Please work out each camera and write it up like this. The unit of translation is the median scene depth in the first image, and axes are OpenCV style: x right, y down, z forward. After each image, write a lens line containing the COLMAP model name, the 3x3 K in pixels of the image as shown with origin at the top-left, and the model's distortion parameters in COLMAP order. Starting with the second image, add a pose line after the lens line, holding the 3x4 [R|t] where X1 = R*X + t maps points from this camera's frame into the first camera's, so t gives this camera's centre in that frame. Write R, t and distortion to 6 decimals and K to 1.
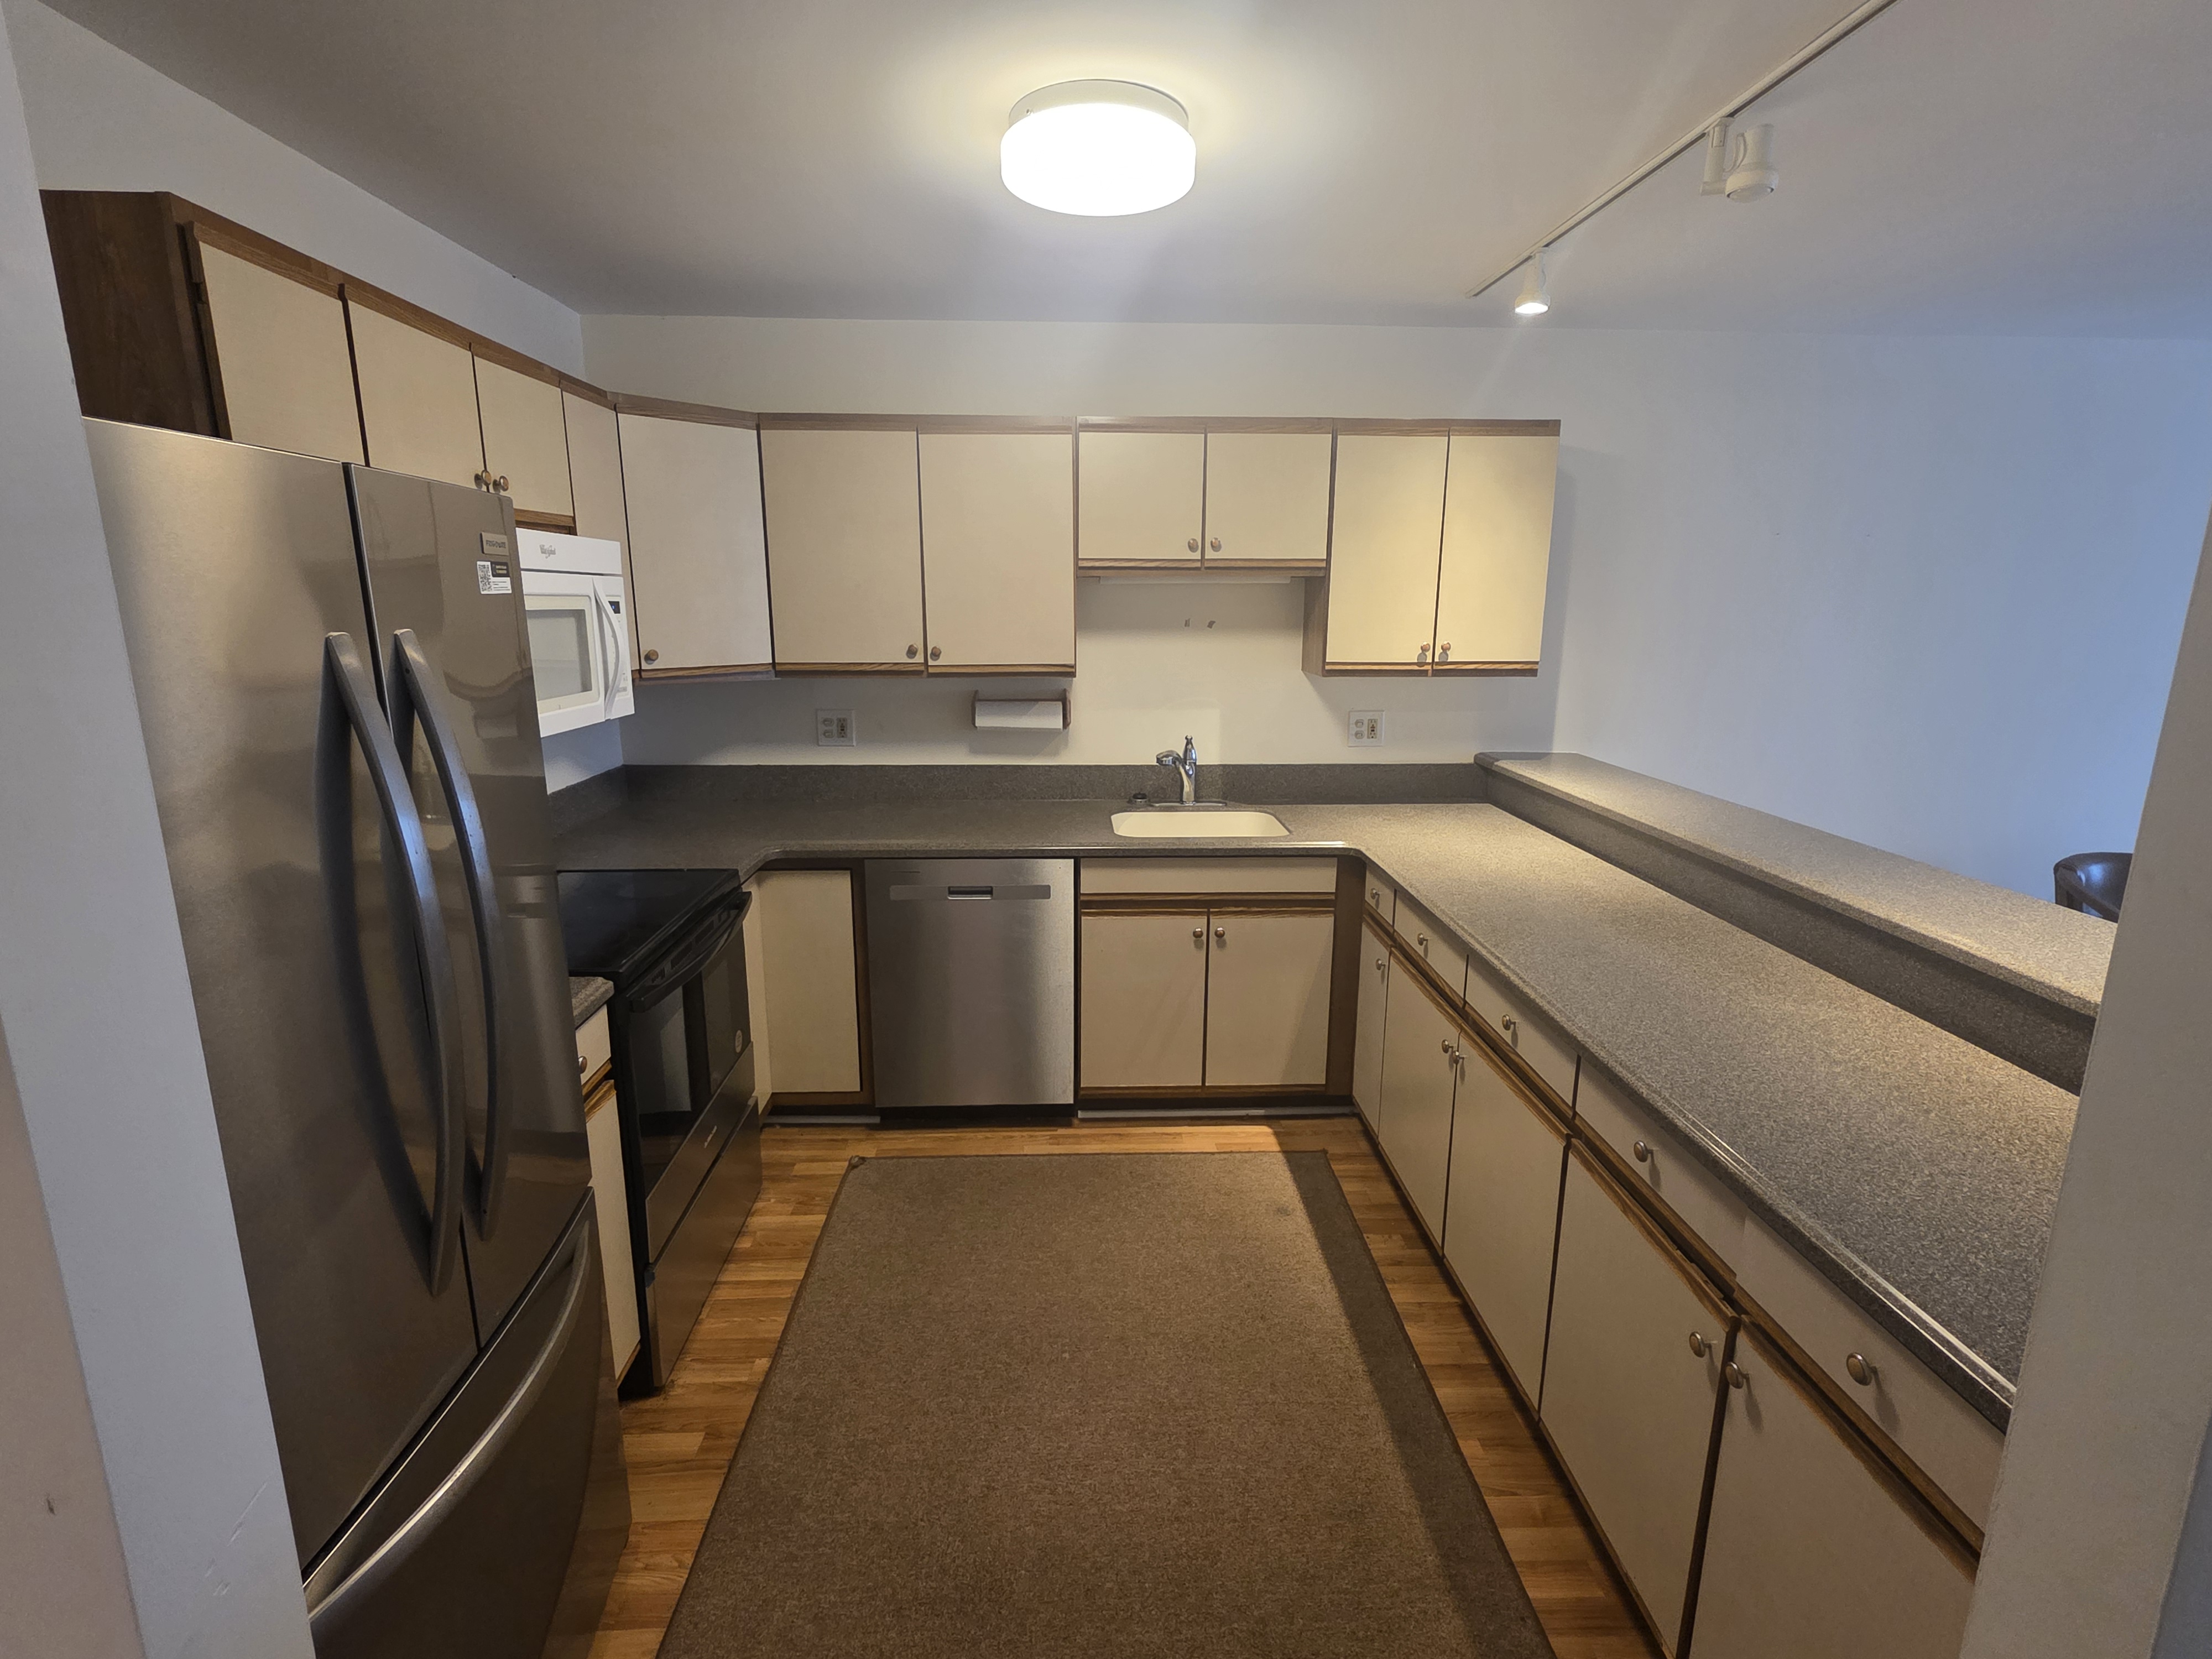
lens RADIAL K [[1055.7, 0, 1105.2], [0, 1055.7, 824.8], [0, 0, 1]] dist [0.001287, -0.002949]
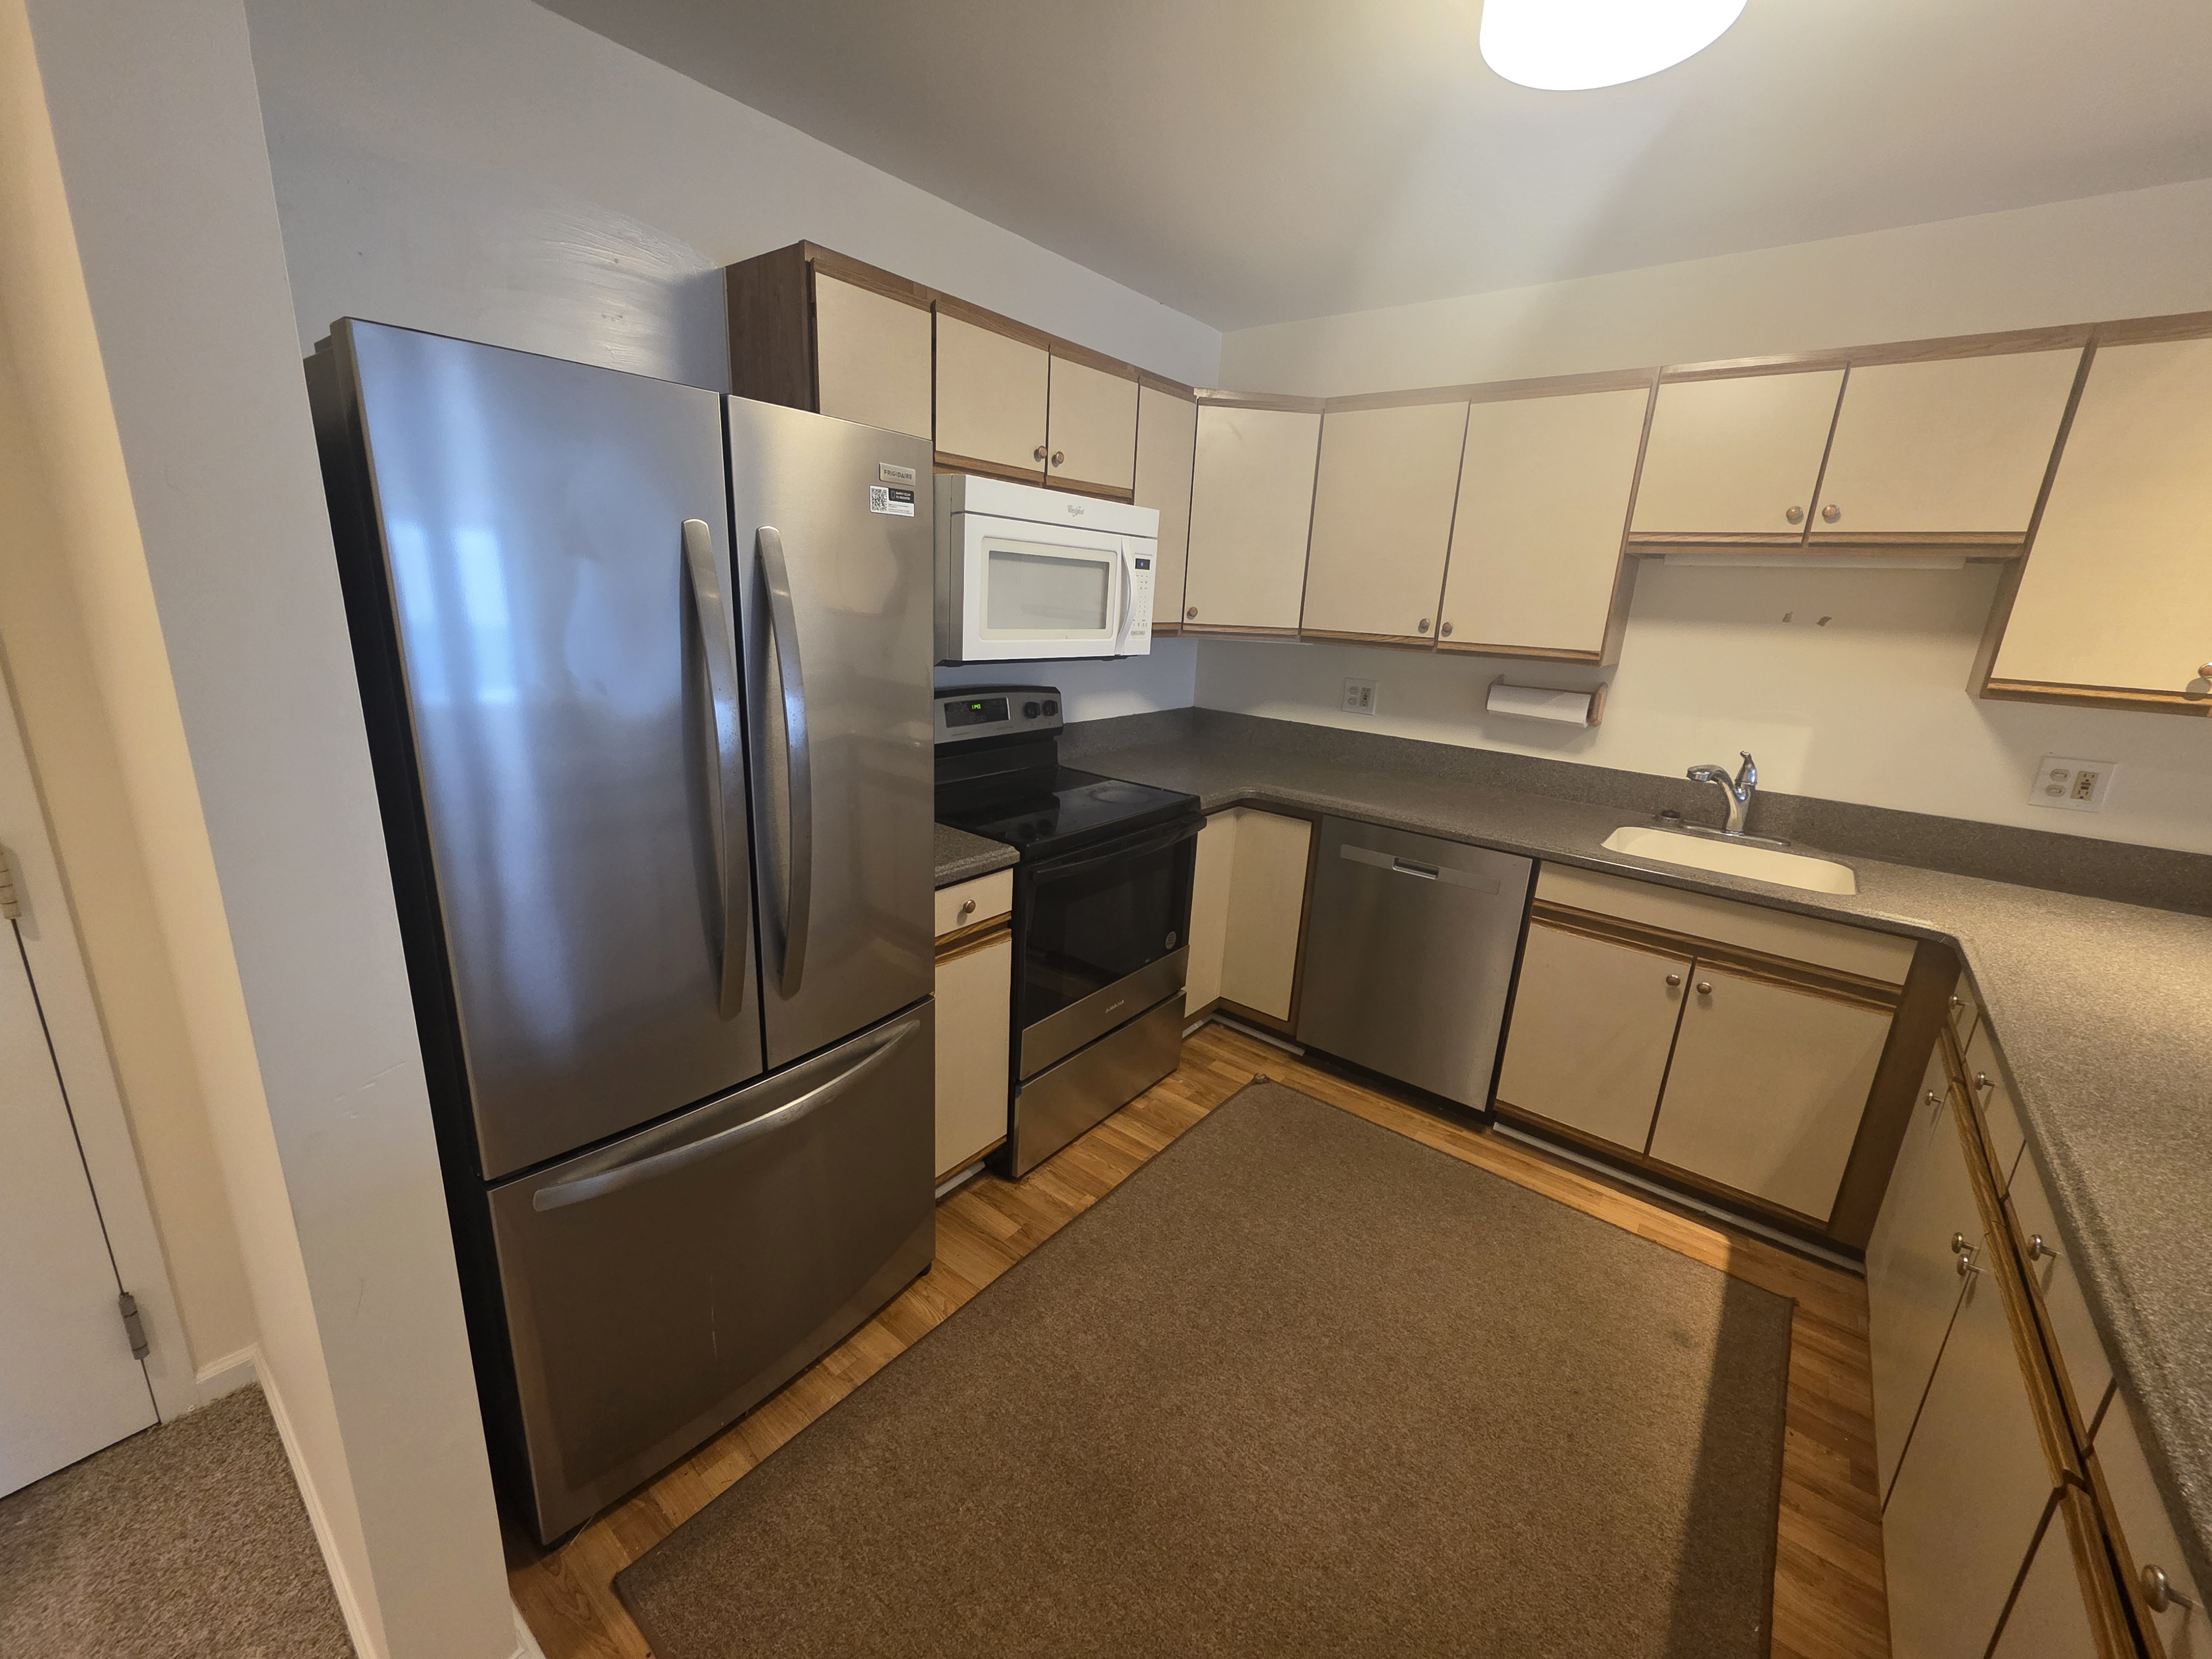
lens RADIAL K [[877.6, 0, 1106.9], [0, 877.6, 828.1], [0, 0, 1]] dist [-0.000745, 0.000574]
pose [[0.749384, 0.207155, -0.628896, 0.173073], [-0.186068, 0.977410, 0.100238, -0.002063], [0.635454, 0.041901, 0.771001, 0.177323]]
